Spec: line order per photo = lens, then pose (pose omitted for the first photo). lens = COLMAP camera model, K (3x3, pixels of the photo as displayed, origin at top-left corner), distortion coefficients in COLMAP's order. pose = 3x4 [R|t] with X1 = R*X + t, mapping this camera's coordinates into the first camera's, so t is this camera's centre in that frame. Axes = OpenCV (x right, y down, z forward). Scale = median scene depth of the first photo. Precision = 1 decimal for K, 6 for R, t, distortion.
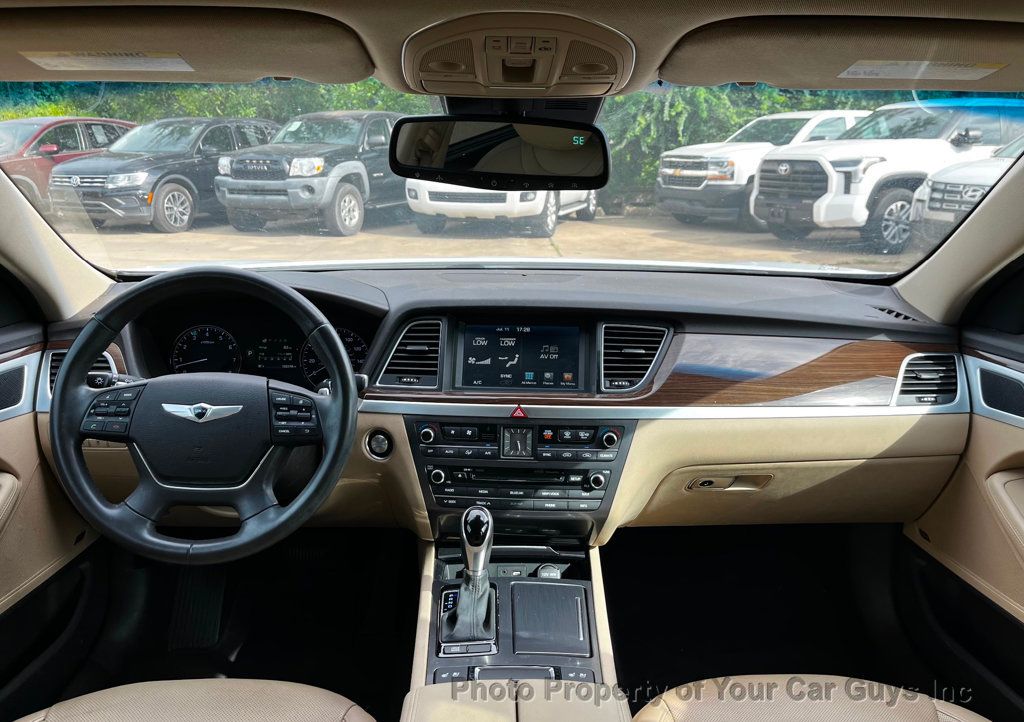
lens RADIAL K [[790.3, 0, 514.5], [0, 790.3, 338.7], [0, 0, 1]] dist [0.009658, -0.000830]
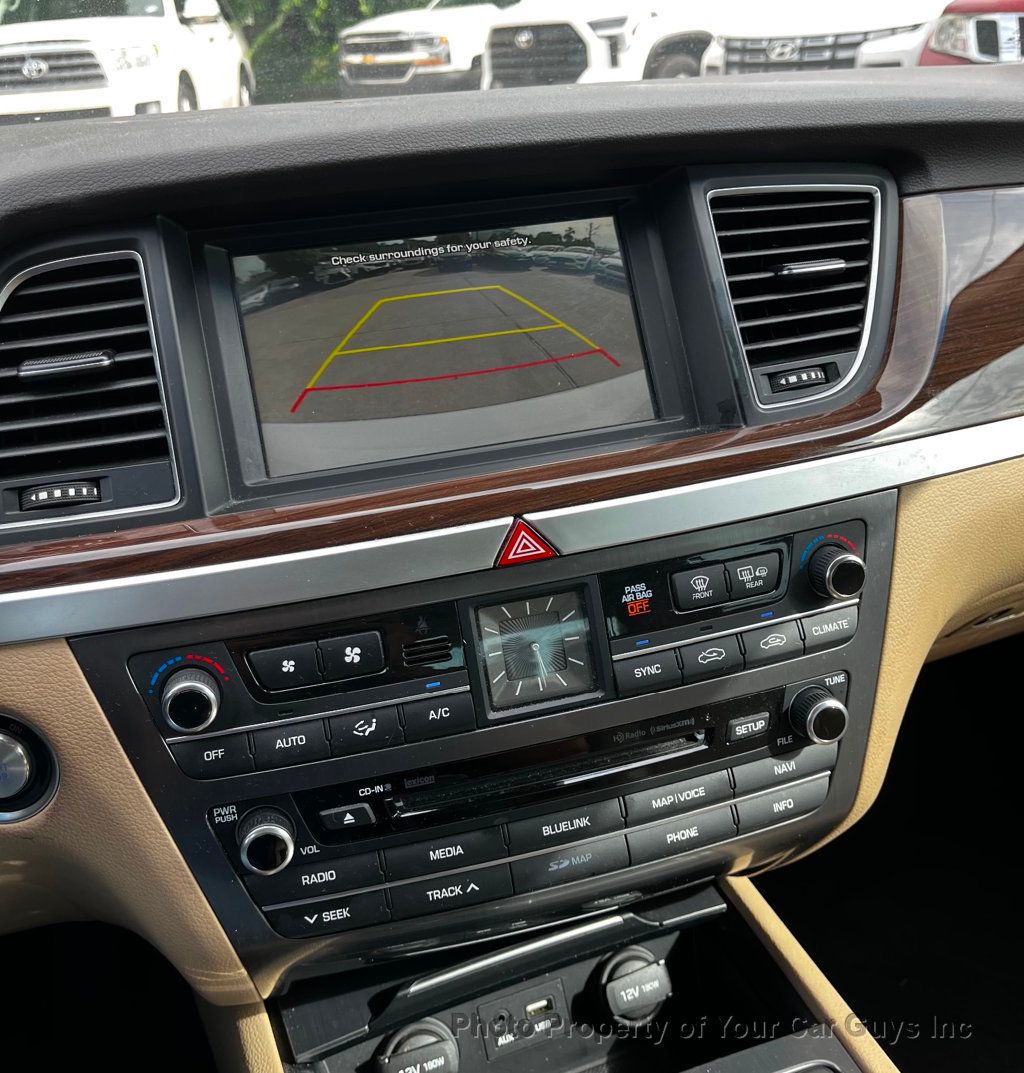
lens RADIAL K [[1061.3, 0, 512.2], [0, 1061.3, 496.9], [0, 0, 1]] dist [0.033082, -0.040274]
pose [[0.939542, -0.187495, 0.286543, -0.098883], [0.137731, 0.973024, 0.185080, 0.010129], [-0.313515, -0.134425, 0.940020, 0.656932]]
